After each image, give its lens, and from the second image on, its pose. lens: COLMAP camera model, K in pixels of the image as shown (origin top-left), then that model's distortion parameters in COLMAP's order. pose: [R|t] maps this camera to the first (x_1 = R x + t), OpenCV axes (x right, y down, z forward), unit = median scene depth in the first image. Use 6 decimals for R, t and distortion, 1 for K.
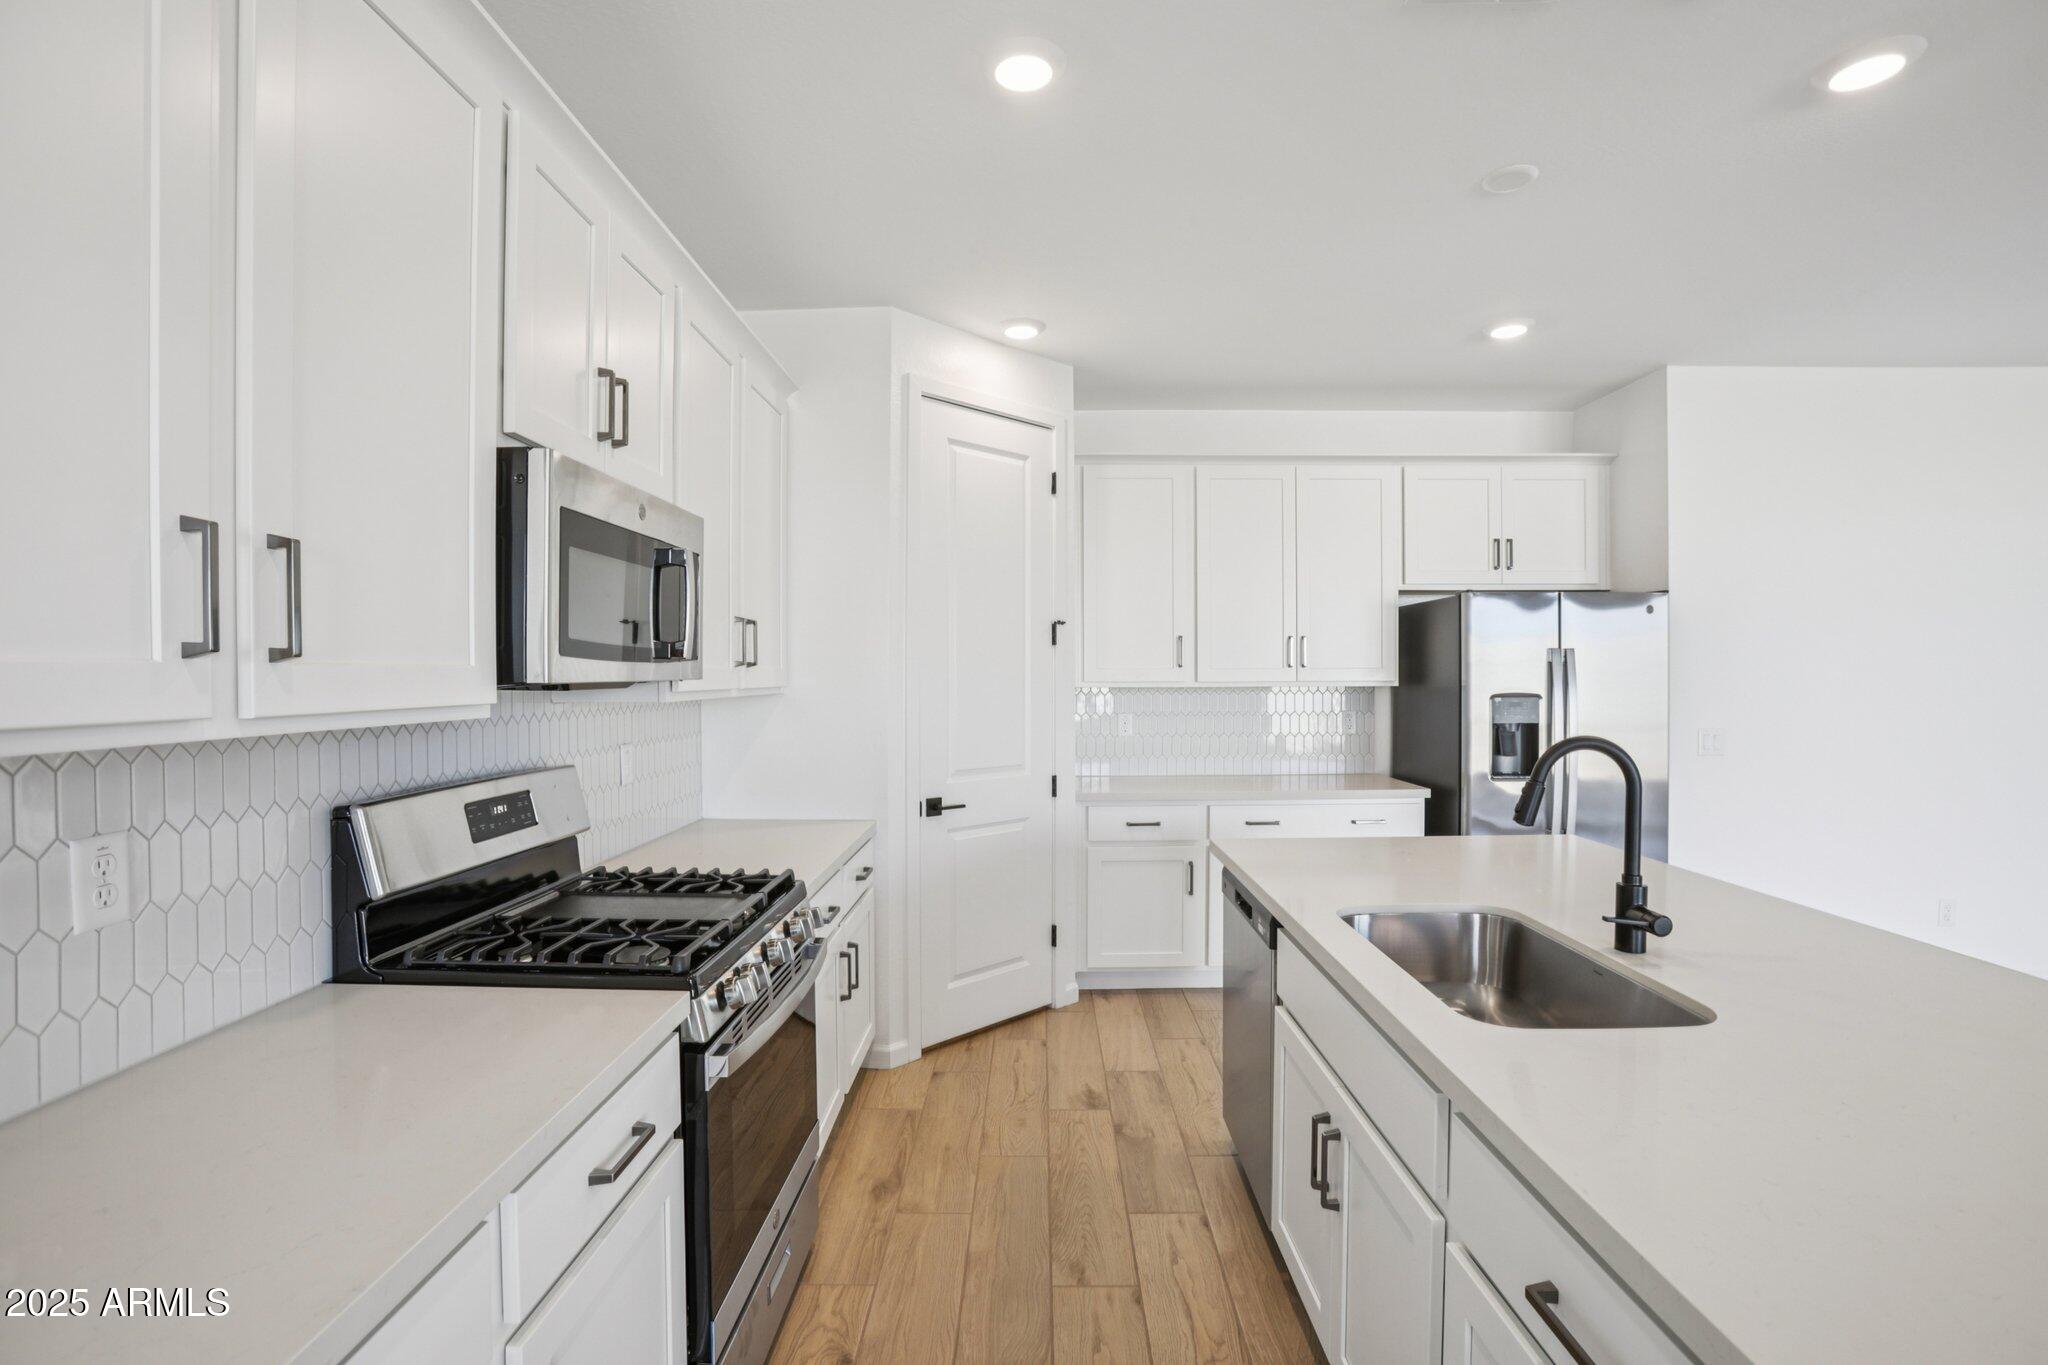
lens RADIAL K [[948.9, 0, 1036.8], [0, 948.9, 686.3], [0, 0, 1]] dist [-0.056204, 0.019750]
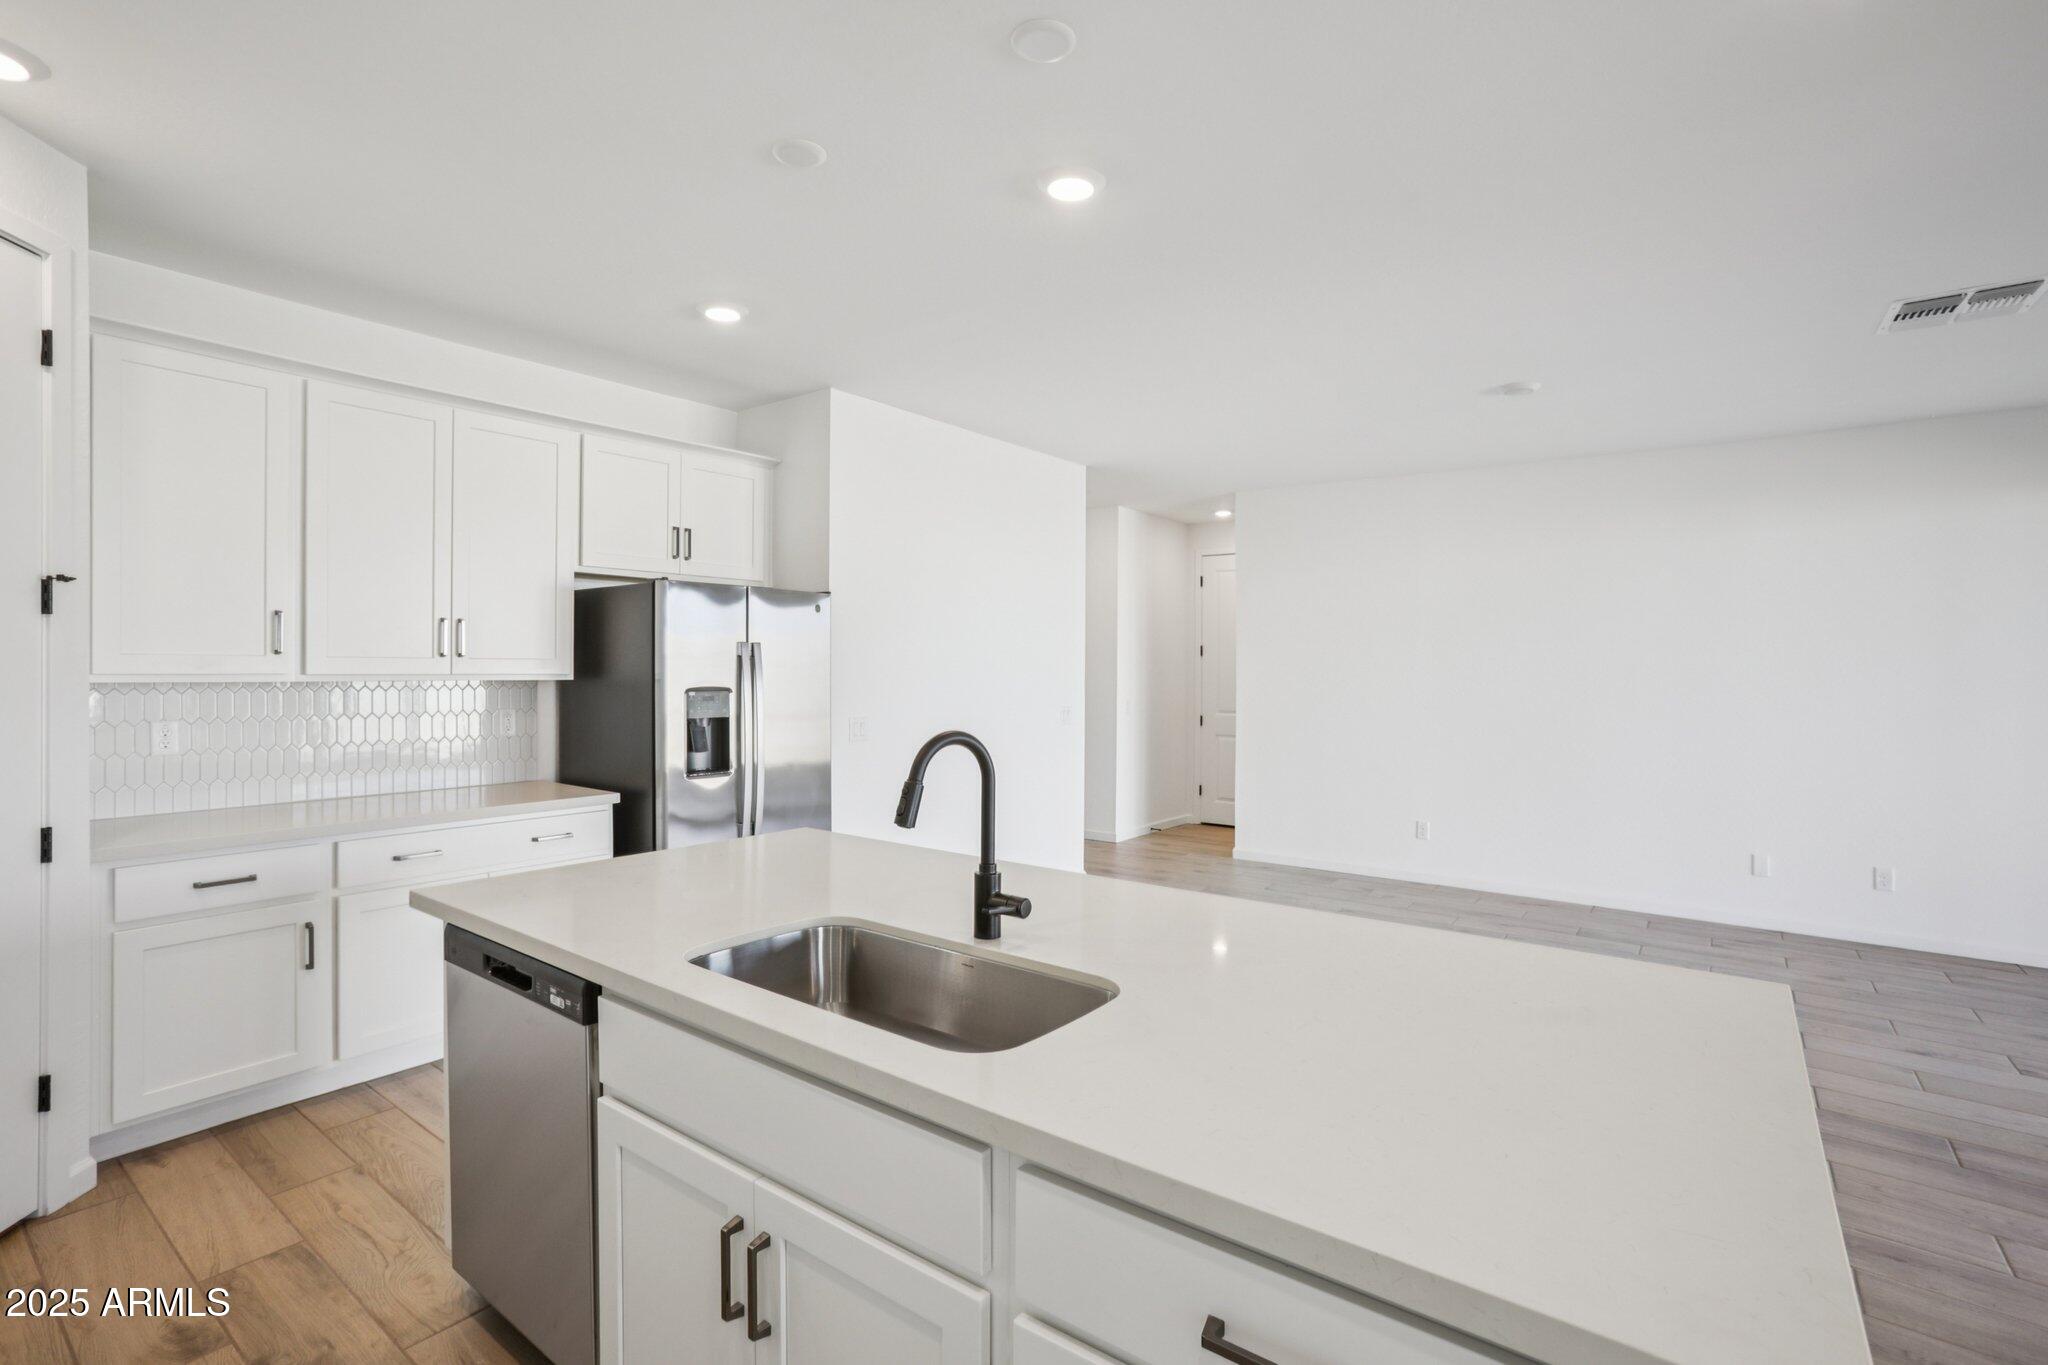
lens RADIAL K [[948.9, 0, 1032.4], [0, 948.9, 673.3], [0, 0, 1]] dist [-0.056204, 0.019750]
pose [[0.592555, 0.003505, 0.805522, -0.079289], [0.001467, 0.999984, -0.005430, -0.001054], [-0.805529, 0.004399, 0.592540, 0.146622]]
